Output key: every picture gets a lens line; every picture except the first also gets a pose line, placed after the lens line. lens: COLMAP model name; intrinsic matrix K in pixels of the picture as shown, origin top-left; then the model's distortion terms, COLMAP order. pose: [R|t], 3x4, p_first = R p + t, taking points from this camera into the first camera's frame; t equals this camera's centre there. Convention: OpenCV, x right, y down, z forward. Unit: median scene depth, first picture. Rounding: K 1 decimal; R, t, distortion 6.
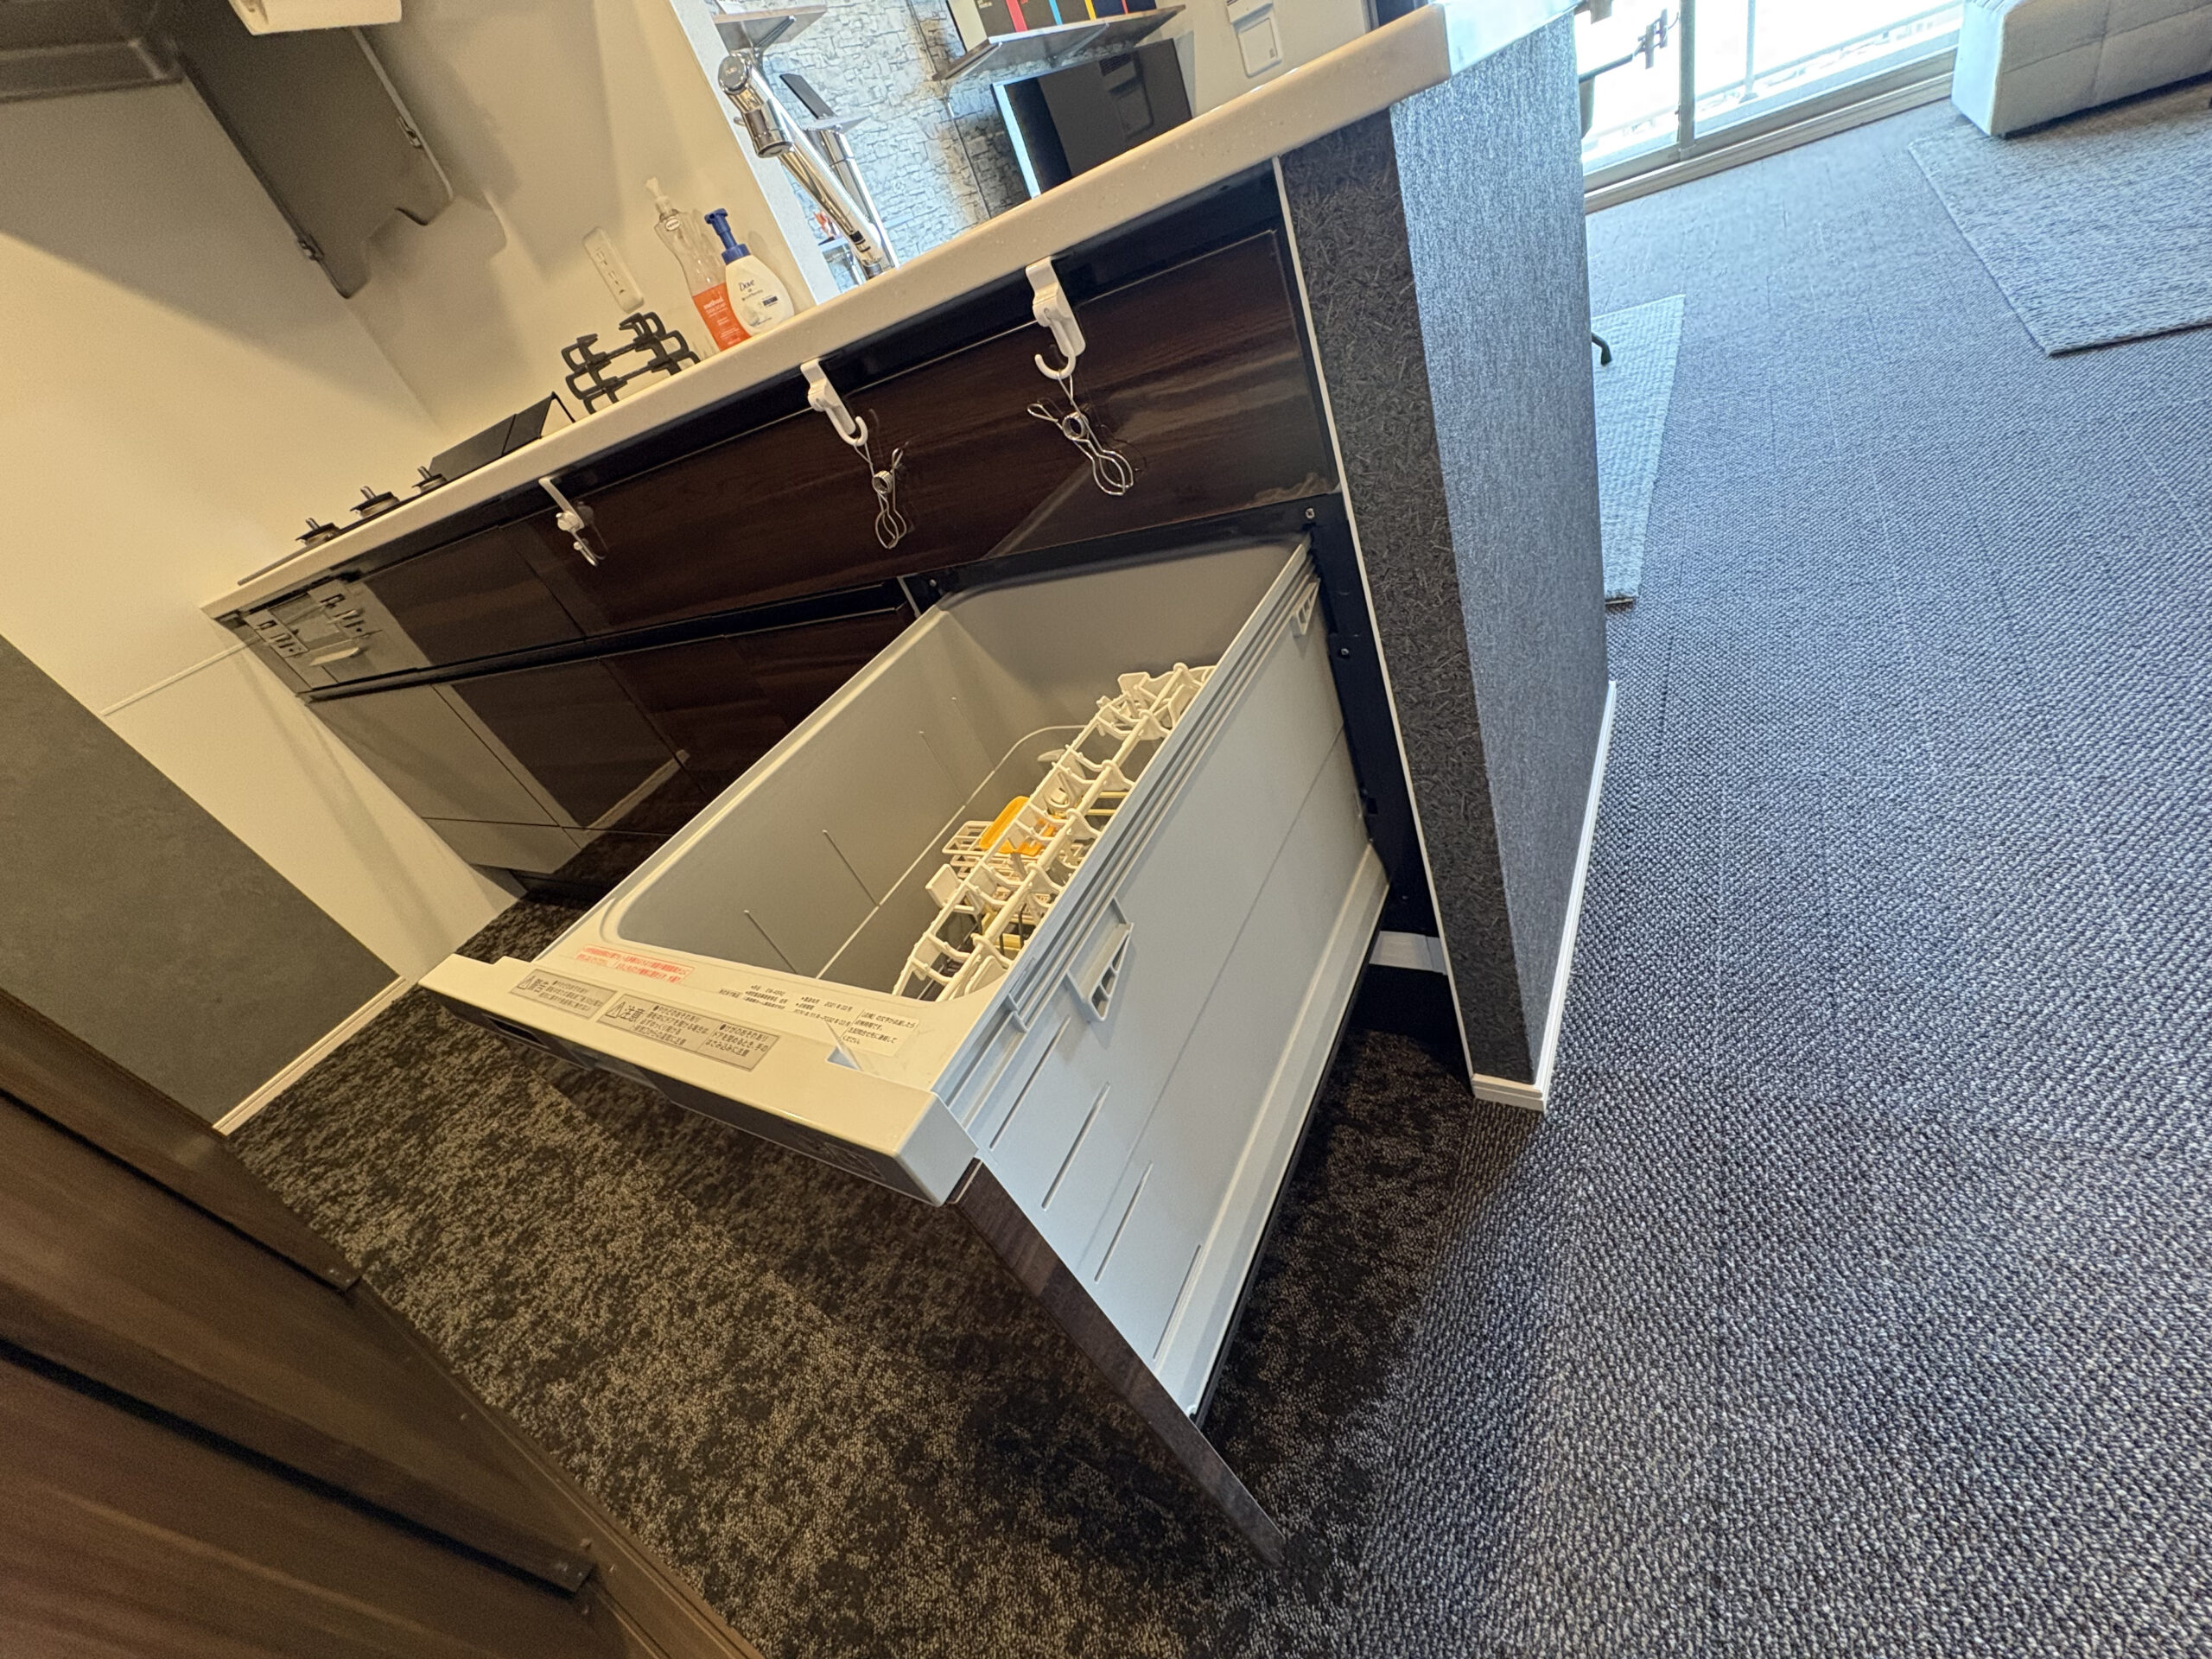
lens RADIAL K [[881.4, 0, 1107.8], [0, 881.4, 825.2], [0, 0, 1]] dist [-0.002554, -0.000397]
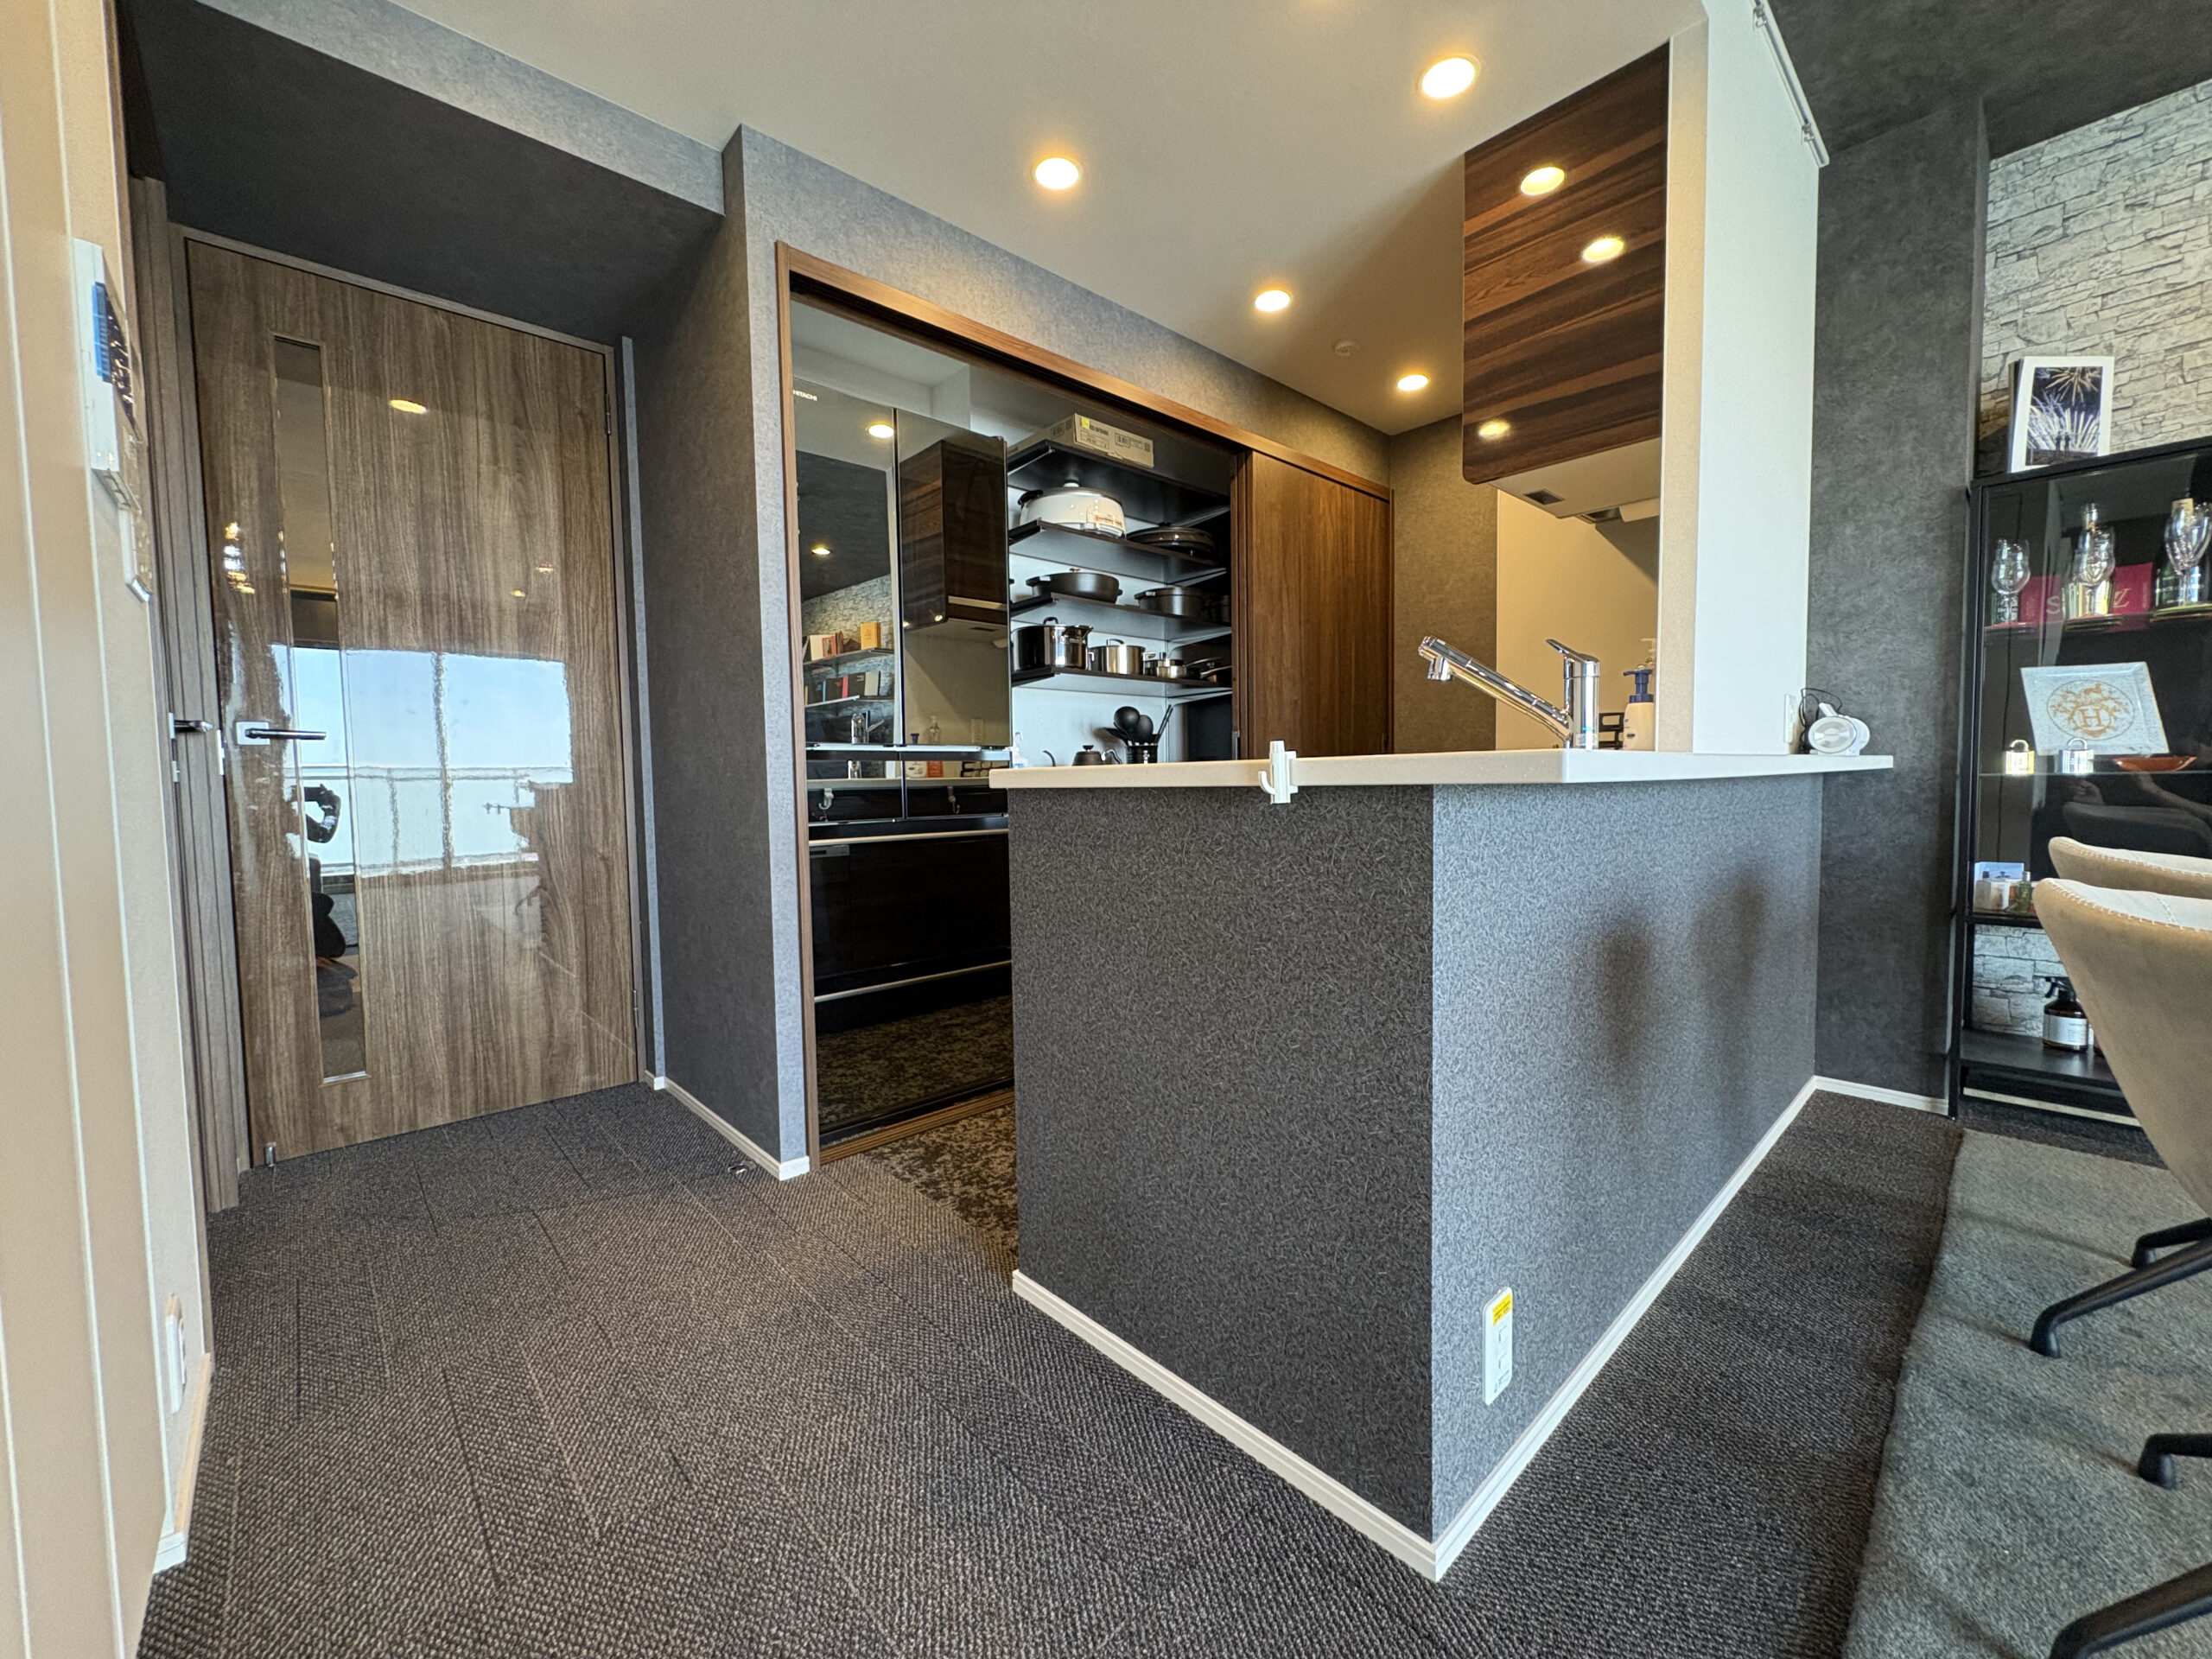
lens RADIAL K [[881.4, 0, 1107.8], [0, 881.4, 825.2], [0, 0, 1]] dist [-0.002554, -0.000397]
pose [[-0.286891, 0.404107, -0.868557, 0.857060], [-0.447874, 0.744896, 0.494508, -0.678902], [0.846819, 0.530874, -0.032715, 0.403821]]
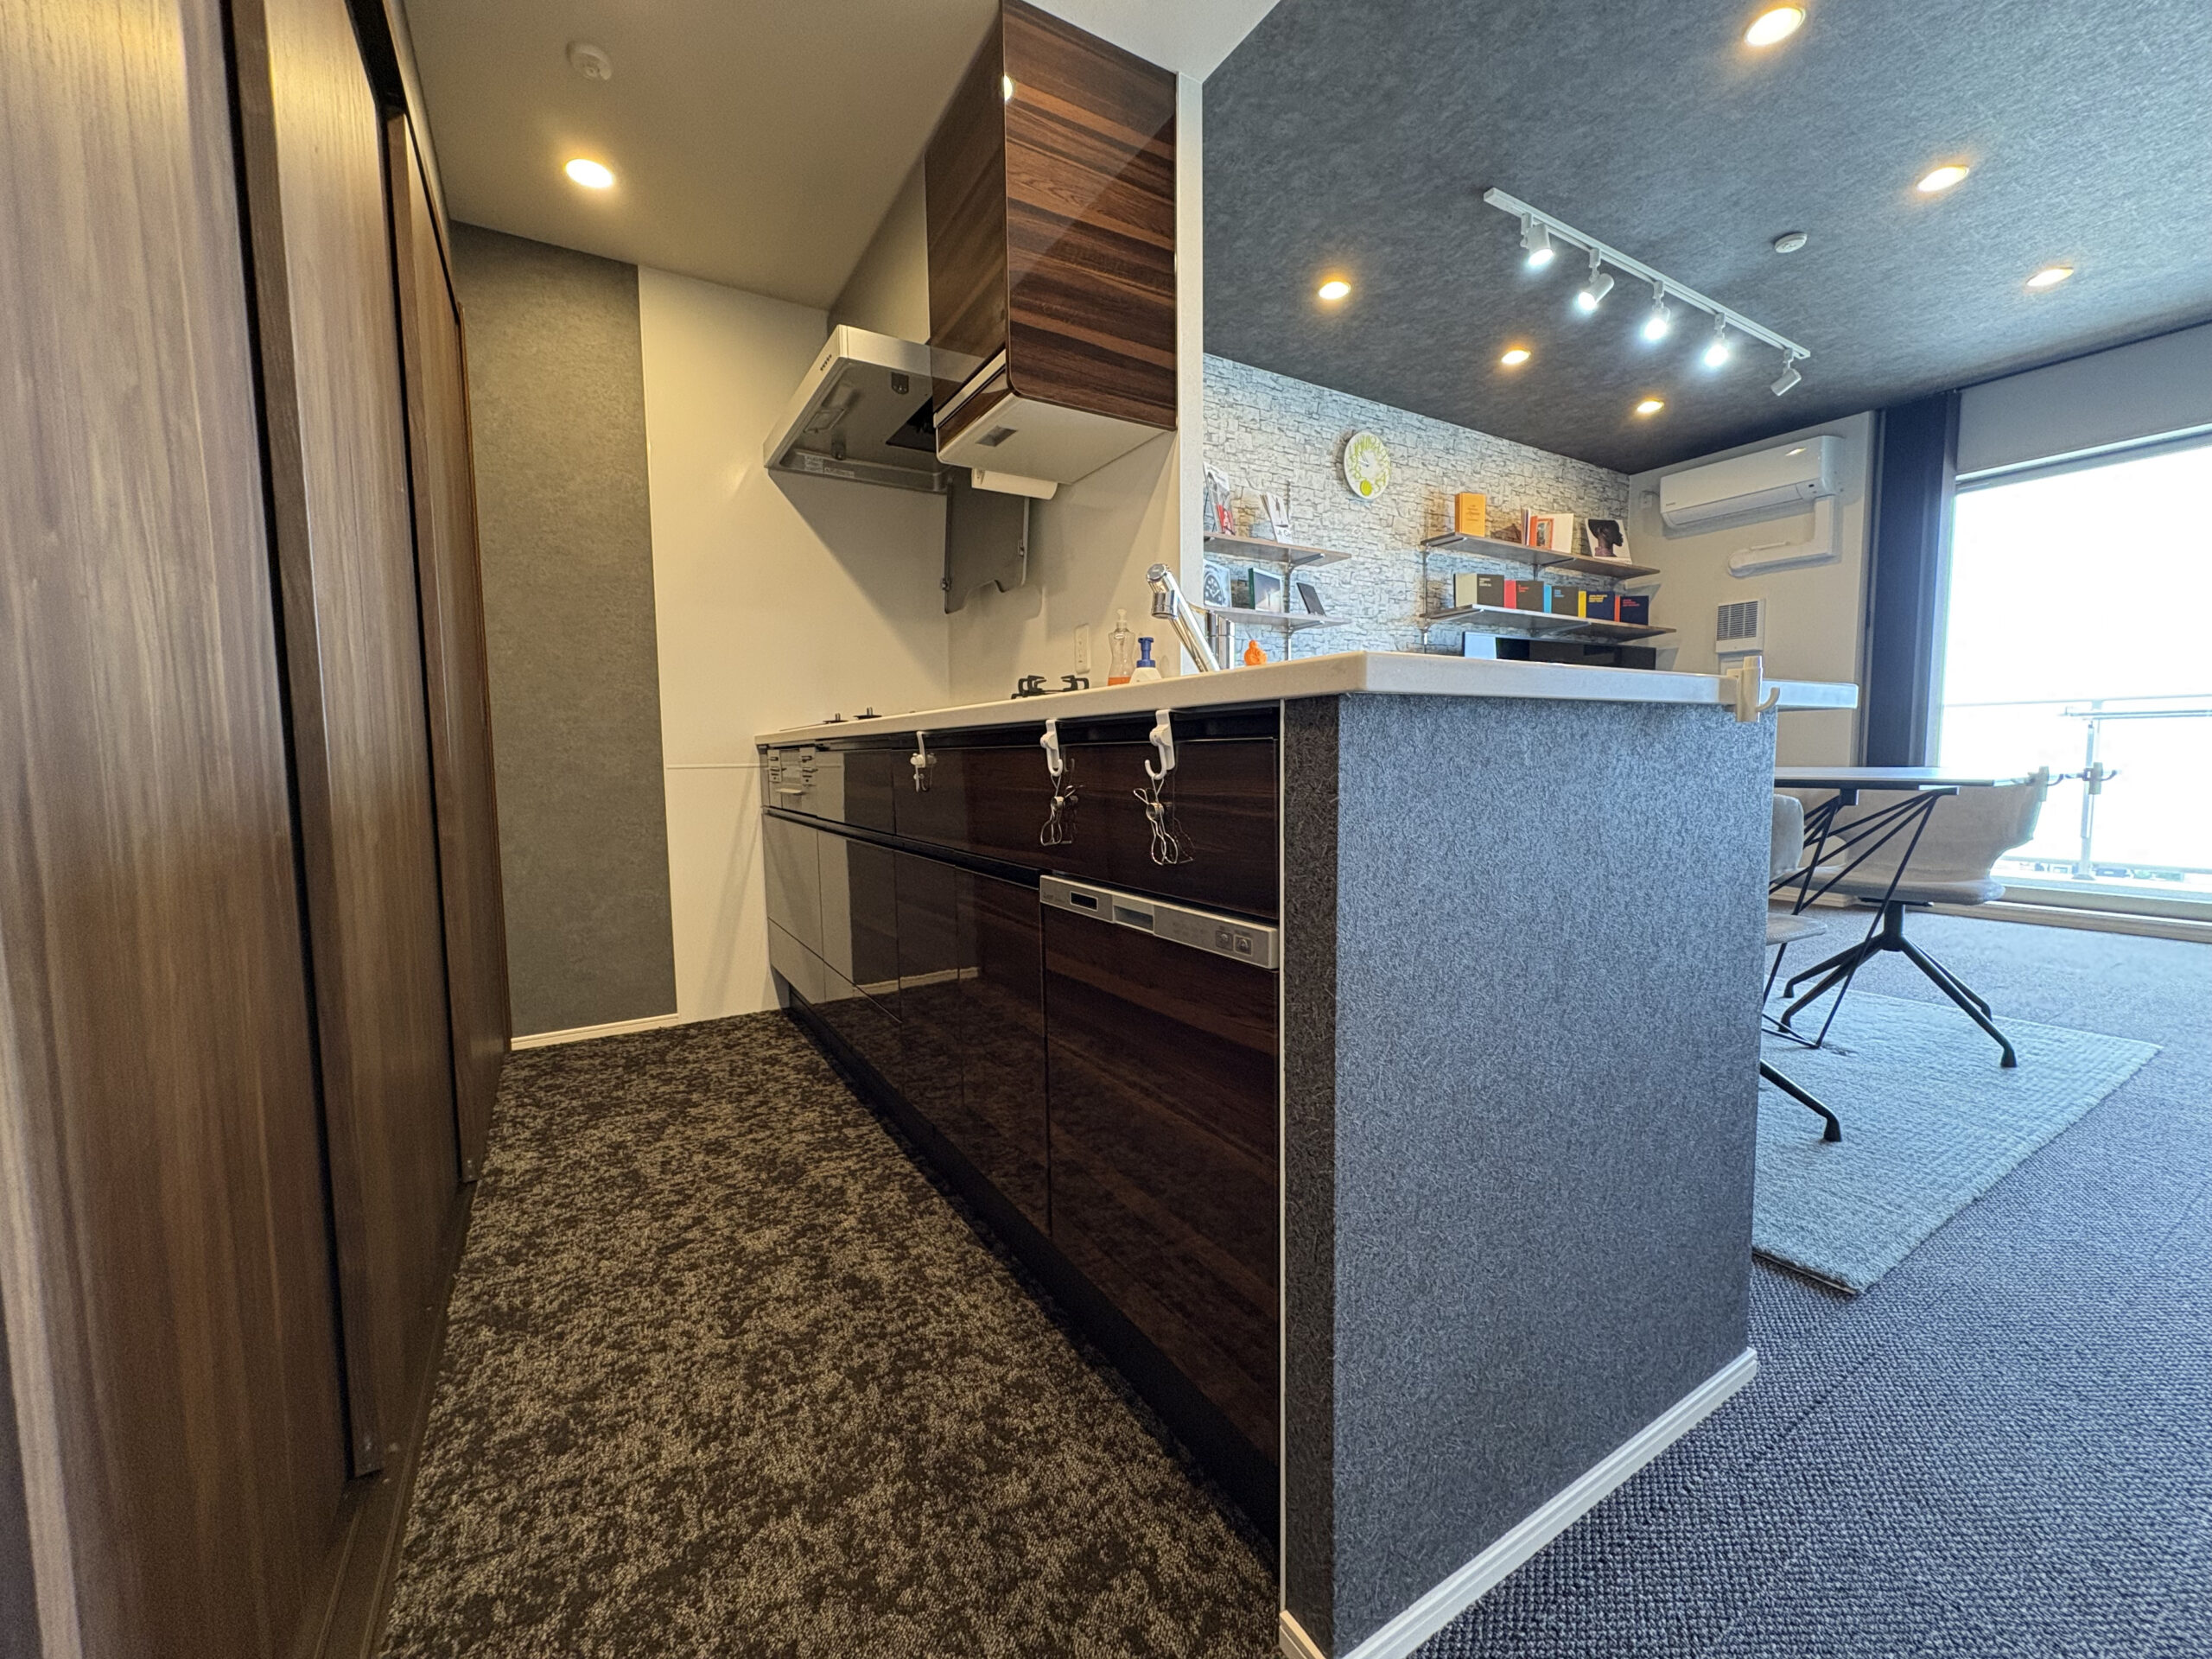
lens RADIAL K [[881.4, 0, 1107.8], [0, 881.4, 825.2], [0, 0, 1]] dist [-0.002554, -0.000397]
pose [[0.817187, 0.375568, -0.437211, 0.219086], [-0.525579, 0.796924, -0.297791, 0.010074], [0.236584, 0.473140, 0.848627, -0.084576]]
